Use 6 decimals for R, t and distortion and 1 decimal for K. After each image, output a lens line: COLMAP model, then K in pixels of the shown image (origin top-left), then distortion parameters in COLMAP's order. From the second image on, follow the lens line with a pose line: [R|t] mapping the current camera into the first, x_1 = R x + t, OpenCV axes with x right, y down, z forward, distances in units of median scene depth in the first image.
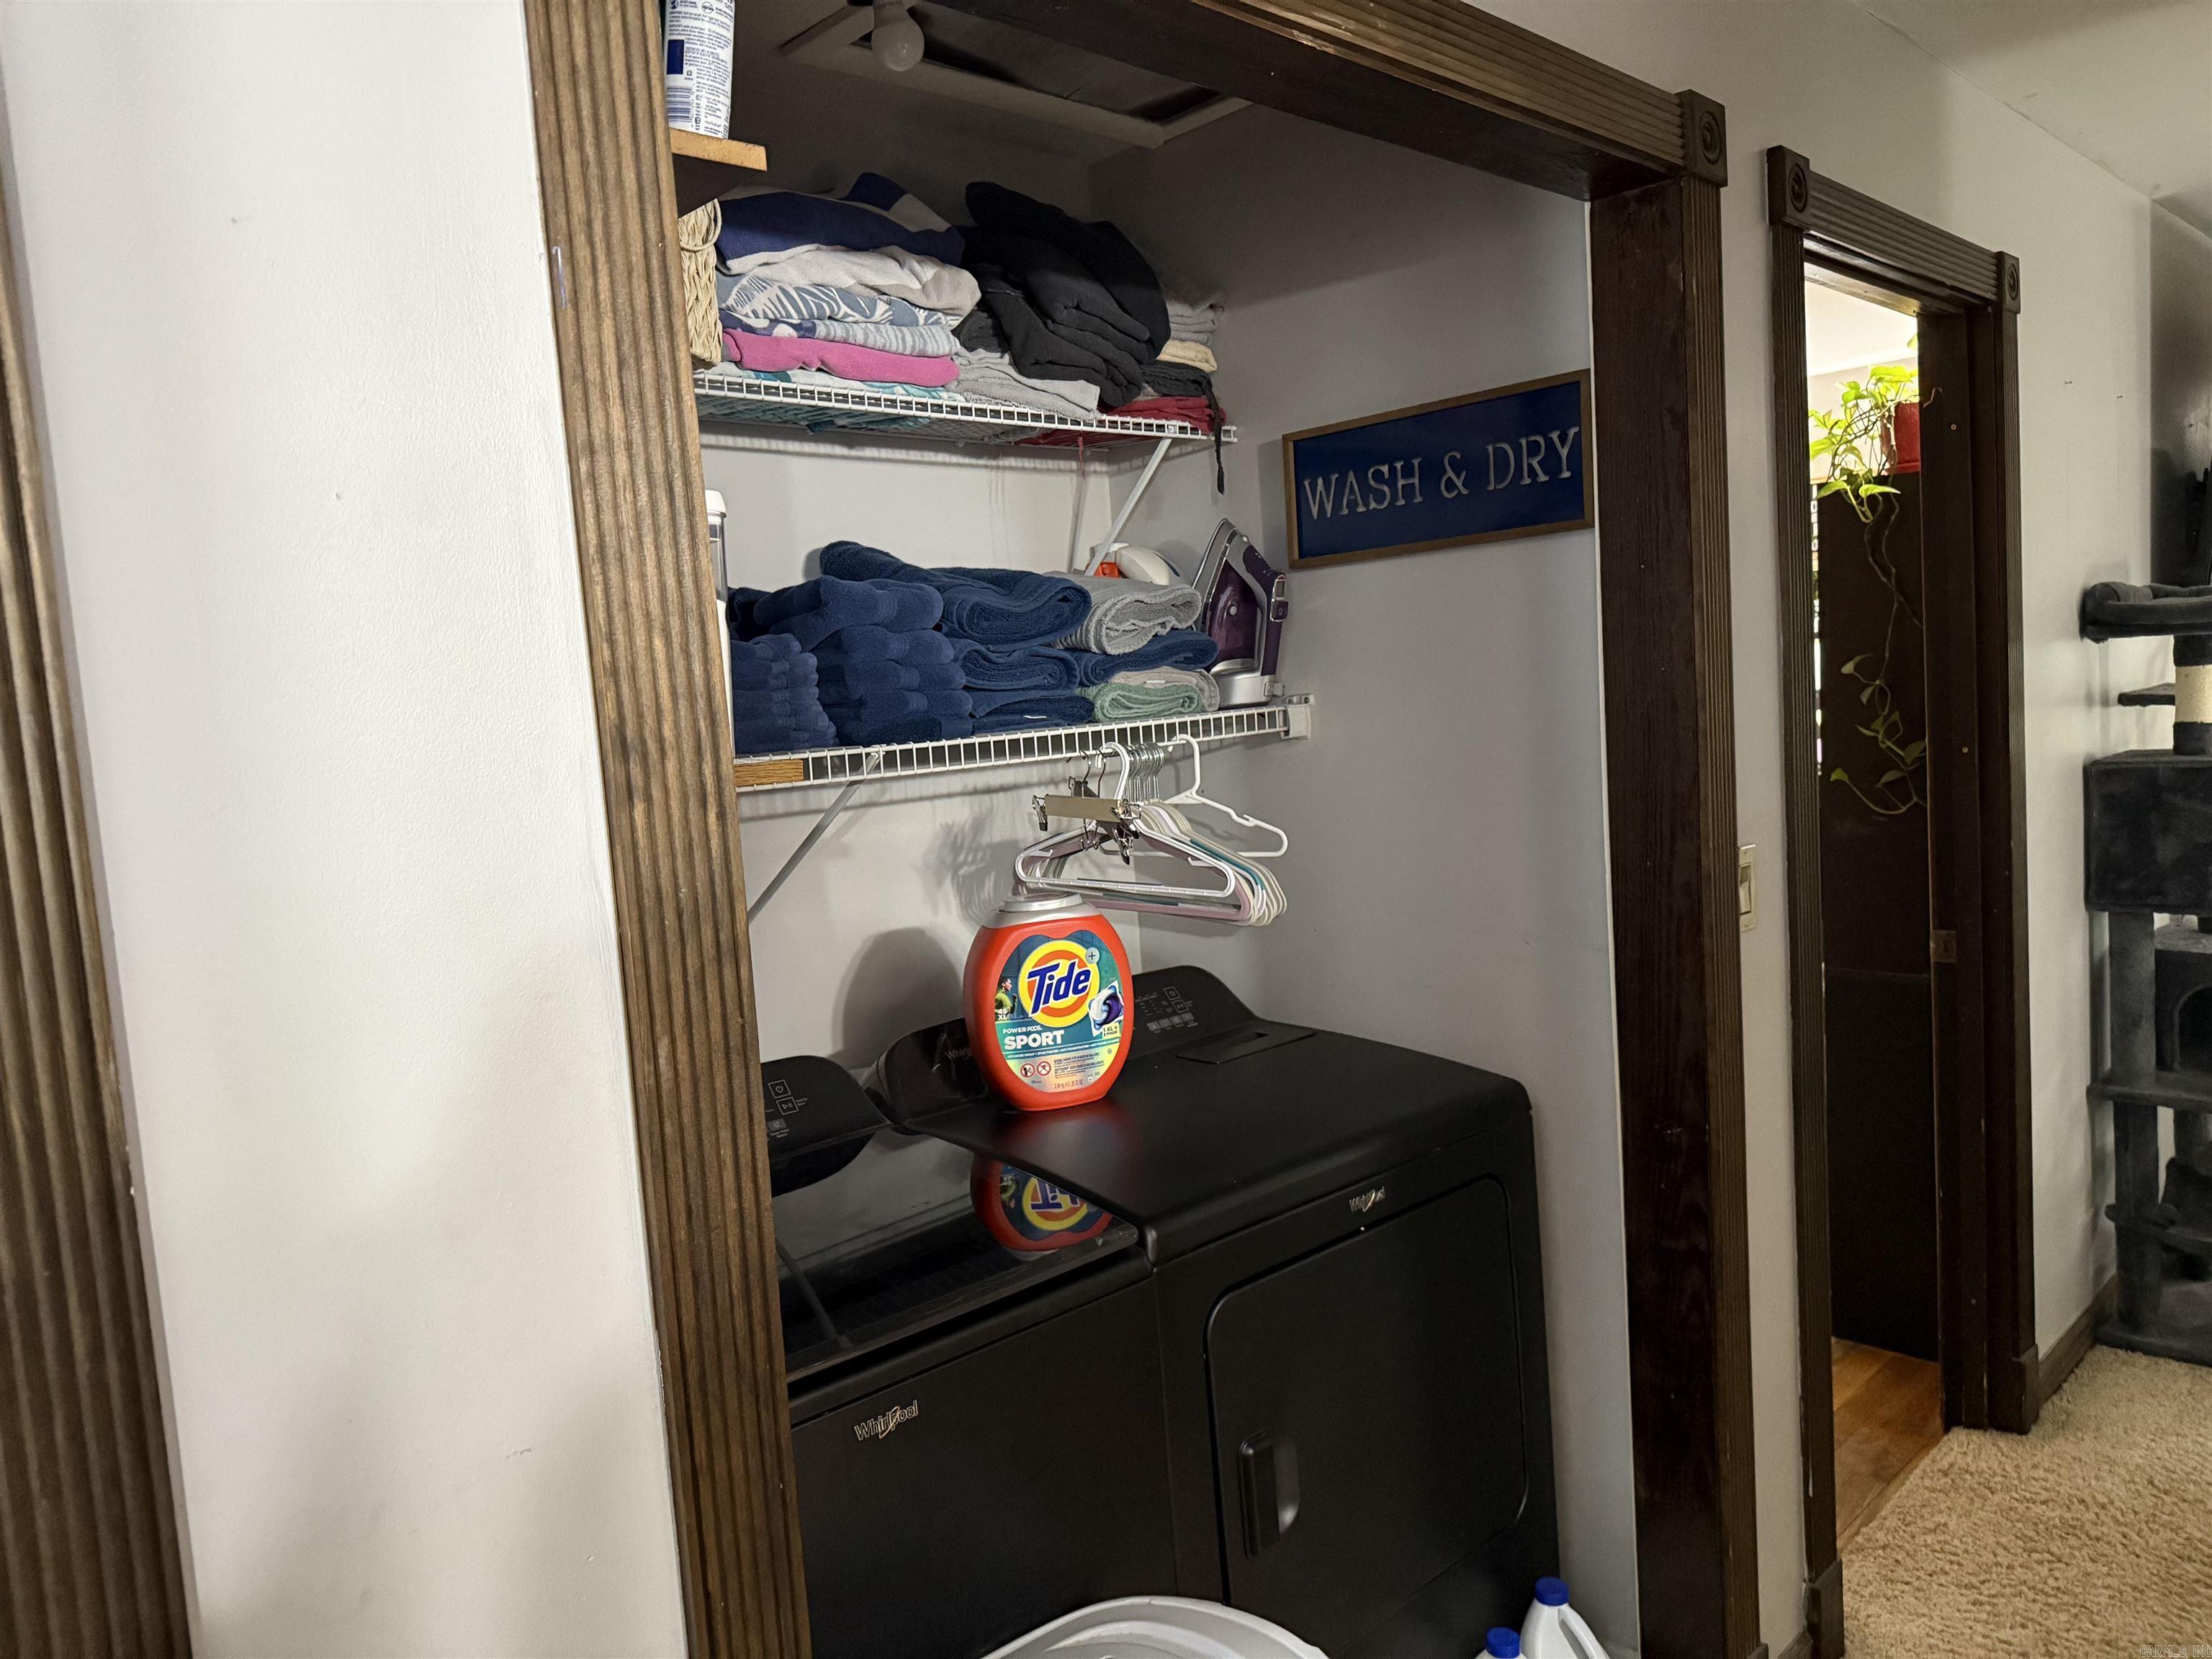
lens RADIAL K [[1558.7, 0, 1086.5], [0, 1558.7, 834.3], [0, 0, 1]] dist [0.063534, -0.055945]
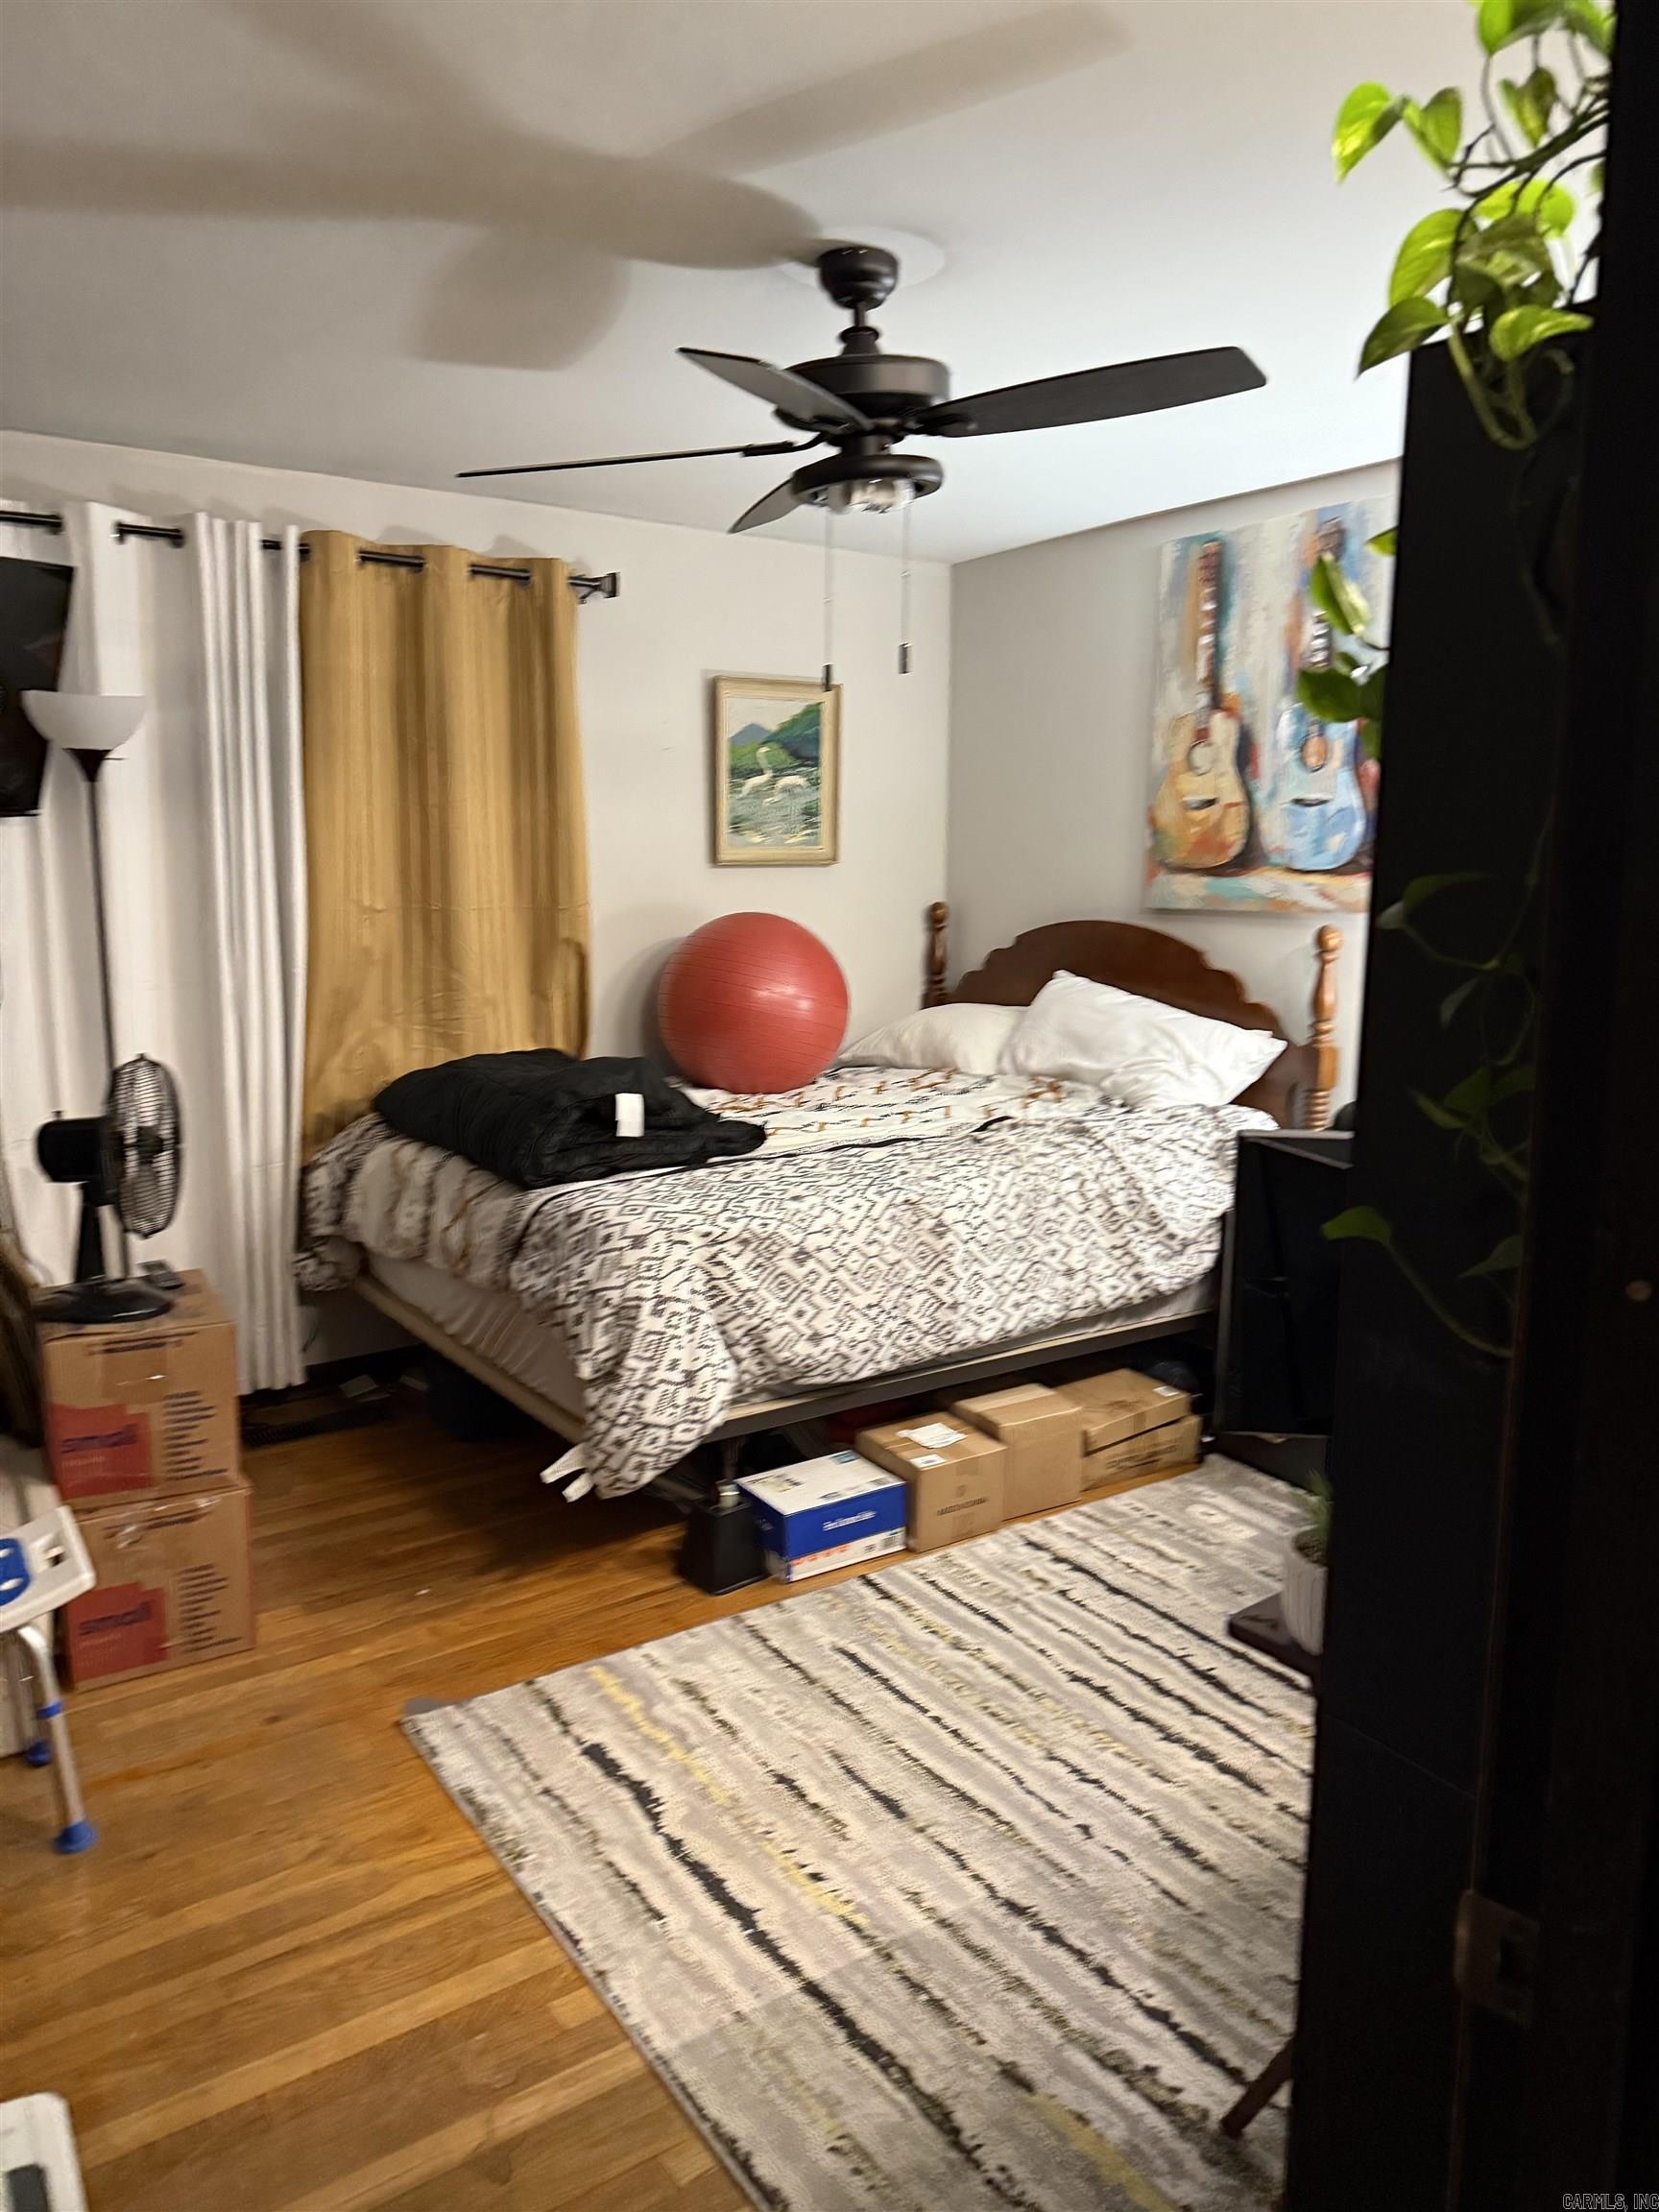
lens RADIAL K [[1558.7, 0, 828.5], [0, 1558.7, 1103.3], [0, 0, 1]] dist [0.063534, -0.055945]
pose [[0.986222, 0.098471, -0.132927, 0.394046], [-0.089793, 0.993512, 0.069787, -0.074374], [0.138936, -0.056889, 0.988666, 0.630756]]
